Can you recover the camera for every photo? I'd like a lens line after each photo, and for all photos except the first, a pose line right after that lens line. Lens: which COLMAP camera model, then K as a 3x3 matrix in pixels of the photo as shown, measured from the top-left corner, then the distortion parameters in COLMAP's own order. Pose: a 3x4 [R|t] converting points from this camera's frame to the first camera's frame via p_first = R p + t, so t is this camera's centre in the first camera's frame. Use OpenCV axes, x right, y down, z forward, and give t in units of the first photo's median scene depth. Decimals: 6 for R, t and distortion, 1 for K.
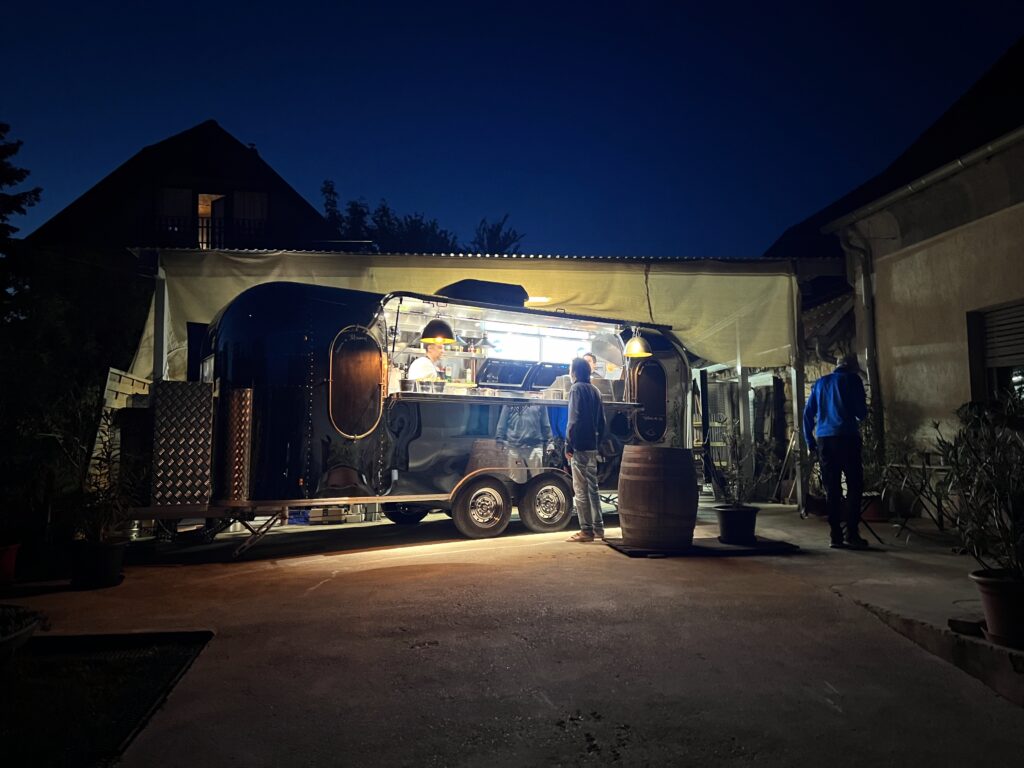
lens RADIAL K [[771.6, 0, 512.0], [0, 771.6, 384.0], [0, 0, 1]] dist [-0.007039, -0.004274]
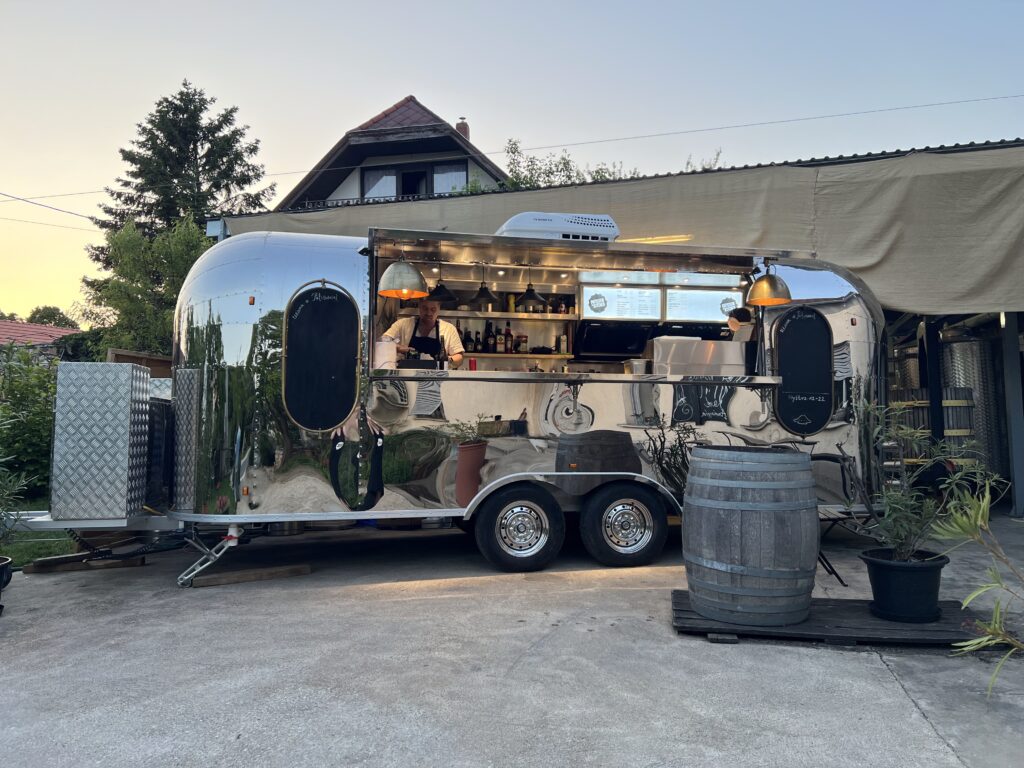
lens RADIAL K [[775.9, 0, 512.0], [0, 775.9, 384.0], [0, 0, 1]] dist [-0.060191, -0.001097]
pose [[0.936801, -0.013019, -0.349620, 0.133471], [0.023156, 0.999424, 0.024829, 0.007012], [0.349095, -0.031355, 0.936563, 0.223992]]
